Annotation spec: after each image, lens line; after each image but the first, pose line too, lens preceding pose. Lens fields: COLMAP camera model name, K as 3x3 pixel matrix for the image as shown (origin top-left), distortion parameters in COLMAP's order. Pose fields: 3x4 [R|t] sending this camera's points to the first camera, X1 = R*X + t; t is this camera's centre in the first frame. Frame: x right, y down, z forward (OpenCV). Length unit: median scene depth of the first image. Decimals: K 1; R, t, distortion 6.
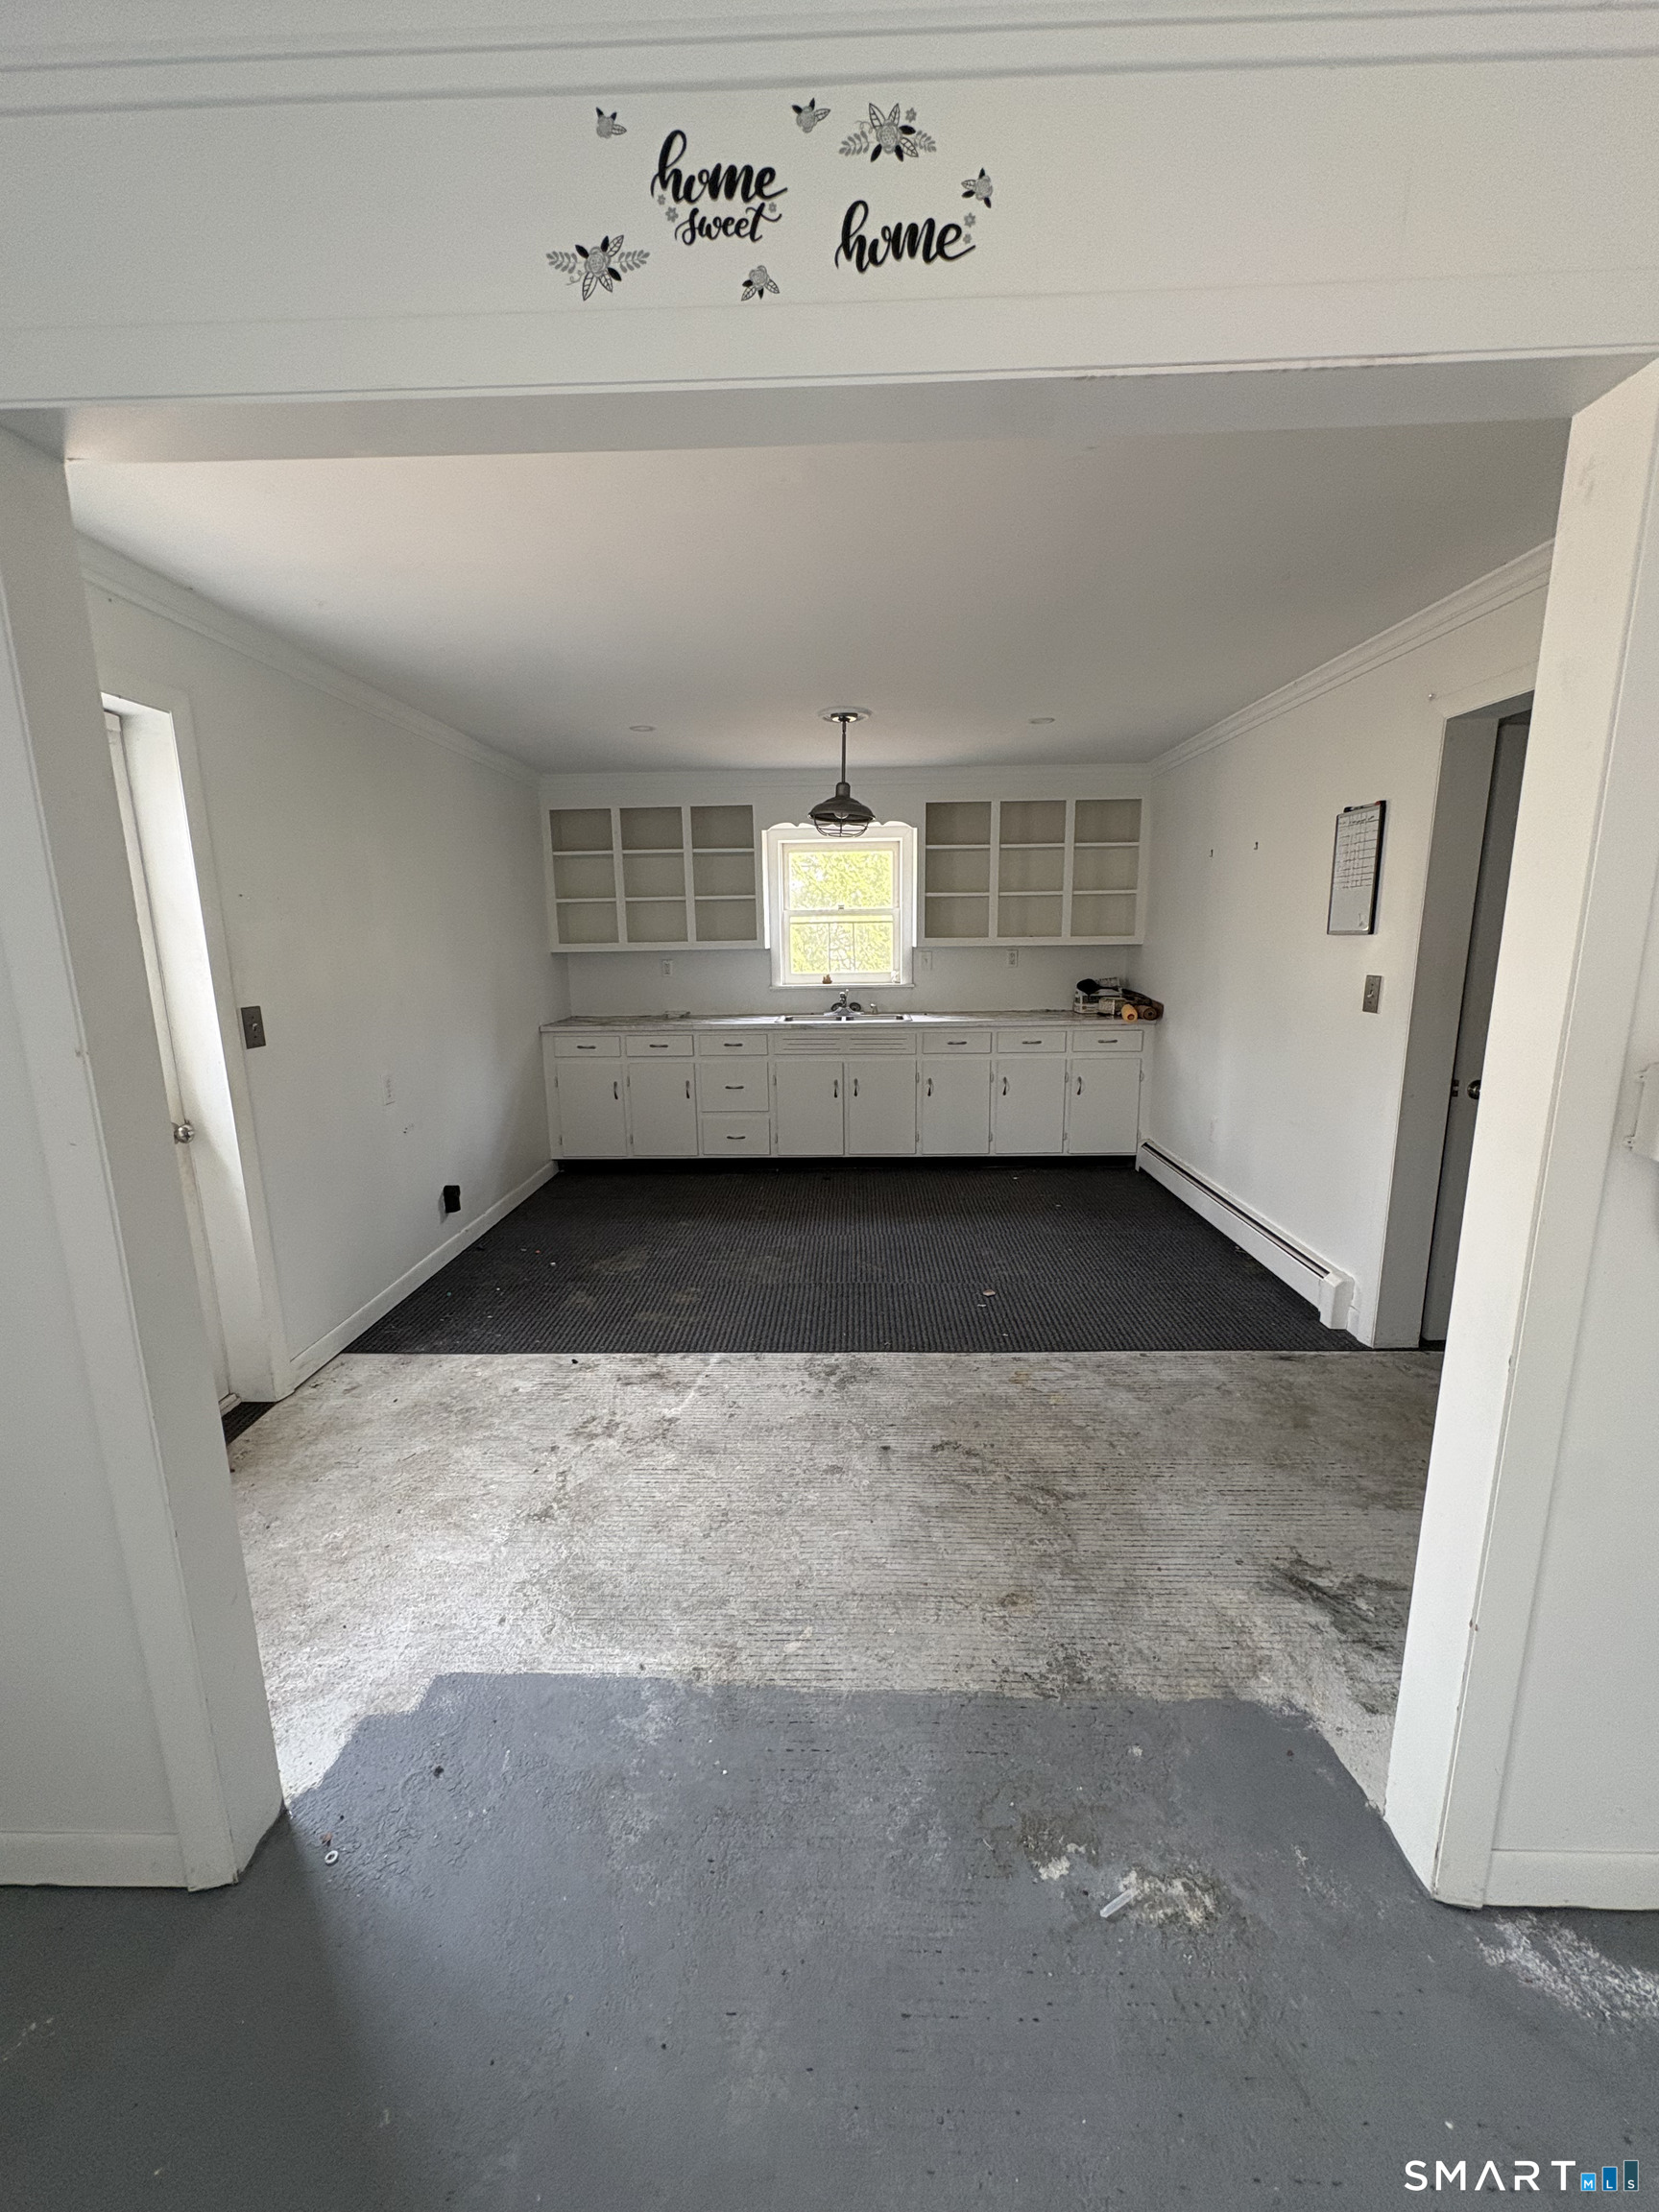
lens RADIAL K [[877.3, 0, 826.8], [0, 877.3, 1103.1], [0, 0, 1]] dist [-0.001580, 0.000186]
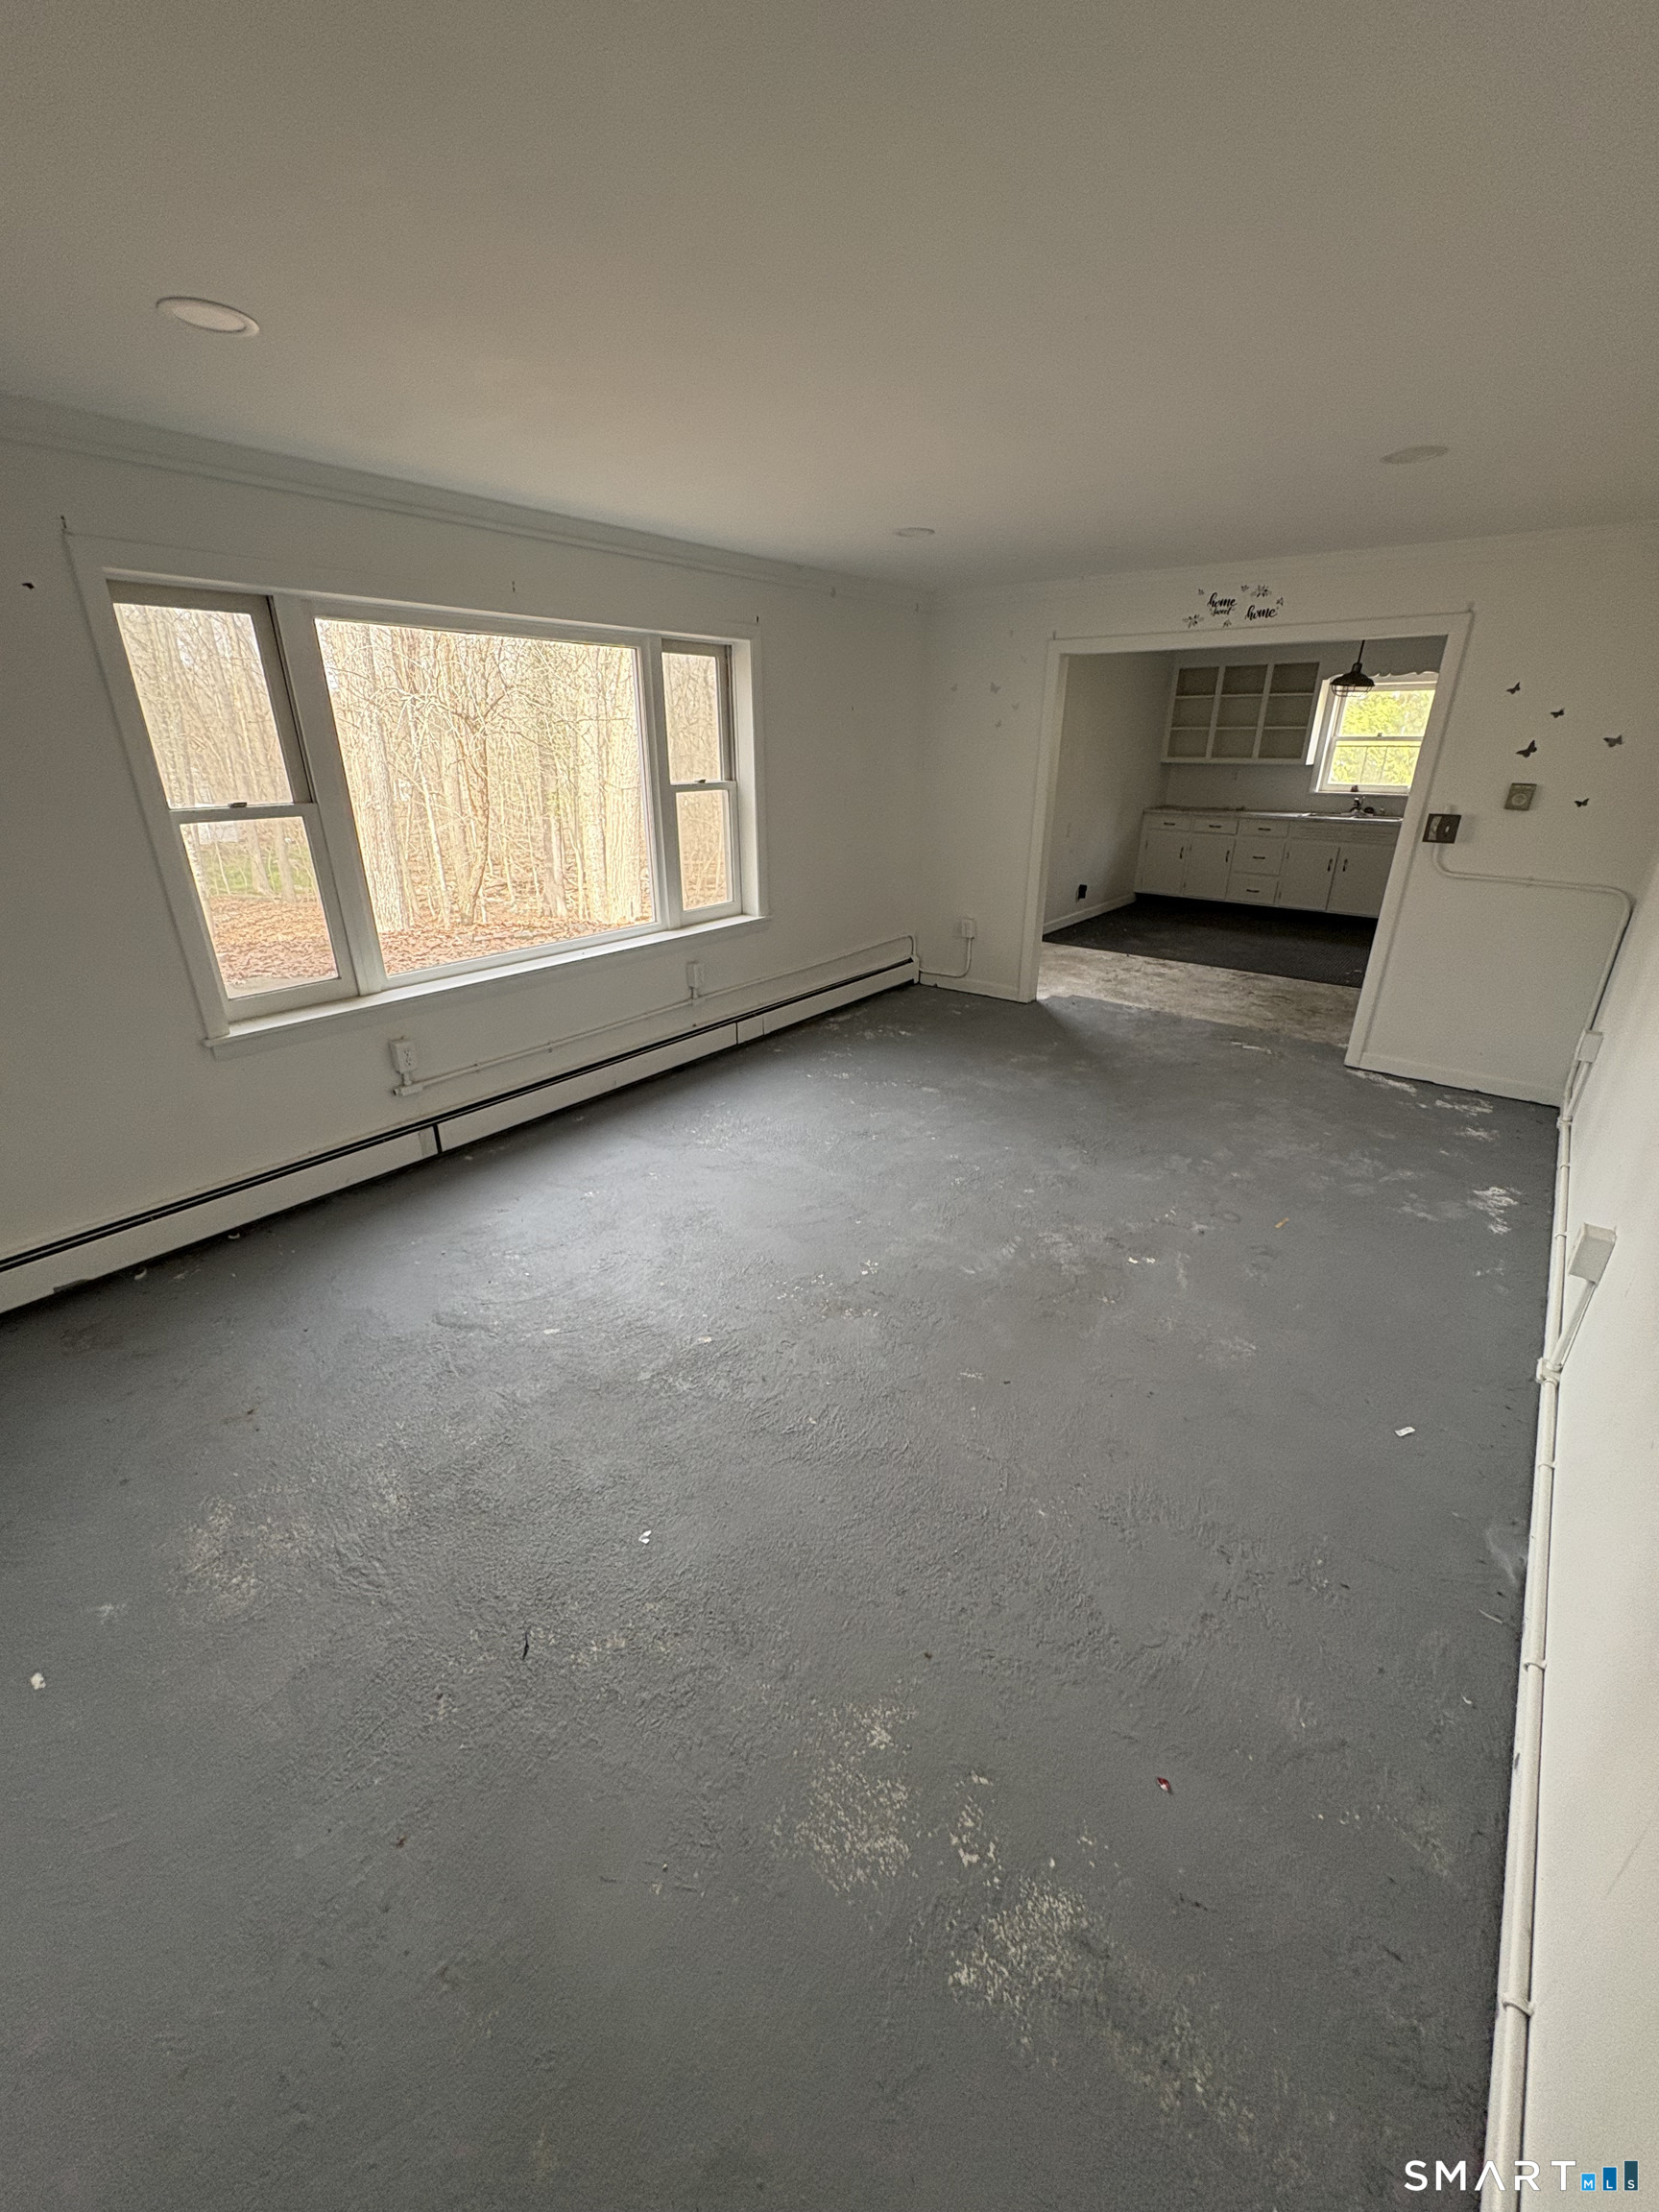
lens RADIAL K [[877.3, 0, 821.1], [0, 877.3, 1106.1], [0, 0, 1]] dist [-0.001580, 0.000186]
pose [[0.792521, 0.250815, -0.555880, 0.382217], [-0.126277, 0.959247, 0.252782, 0.165037], [0.596628, -0.130140, 0.791896, -1.141065]]
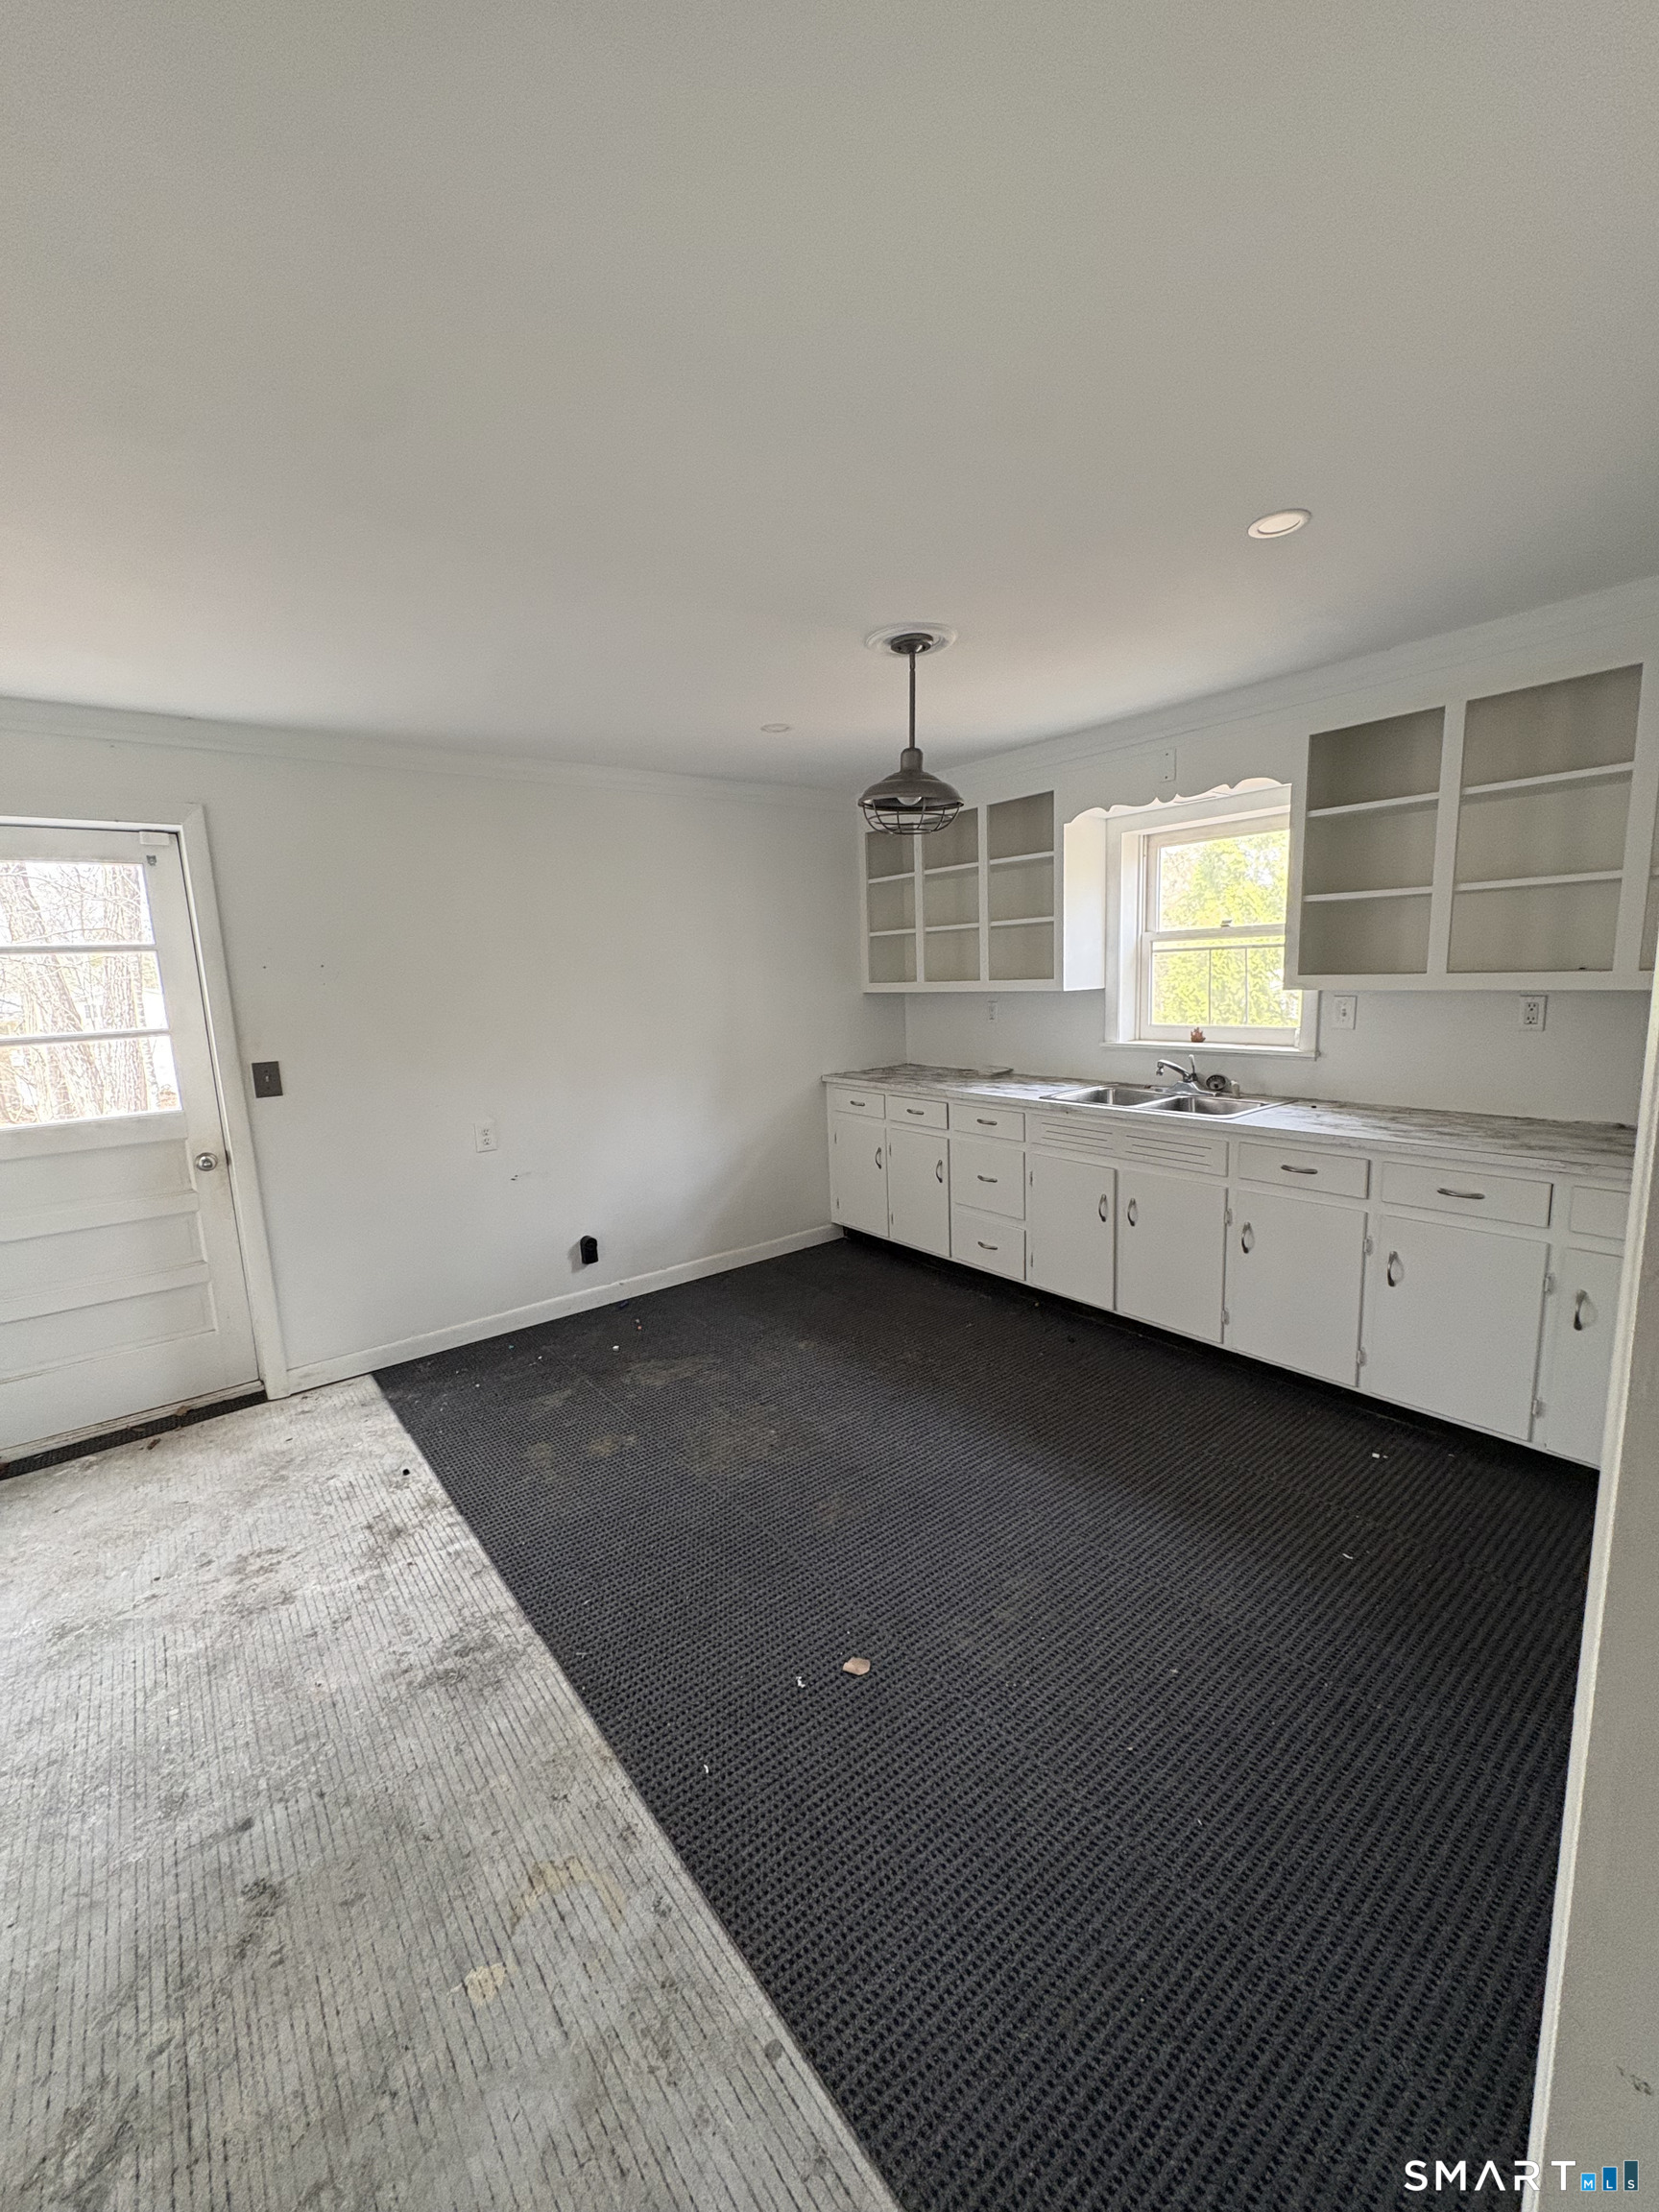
lens RADIAL K [[877.3, 0, 829.0], [0, 877.3, 1103.8], [0, 0, 1]] dist [-0.001580, 0.000186]
pose [[0.642580, 0.106066, -0.758842, 0.539102], [-0.114881, 0.992514, 0.041448, -0.142595], [0.757557, 0.060543, 0.649955, 0.614294]]
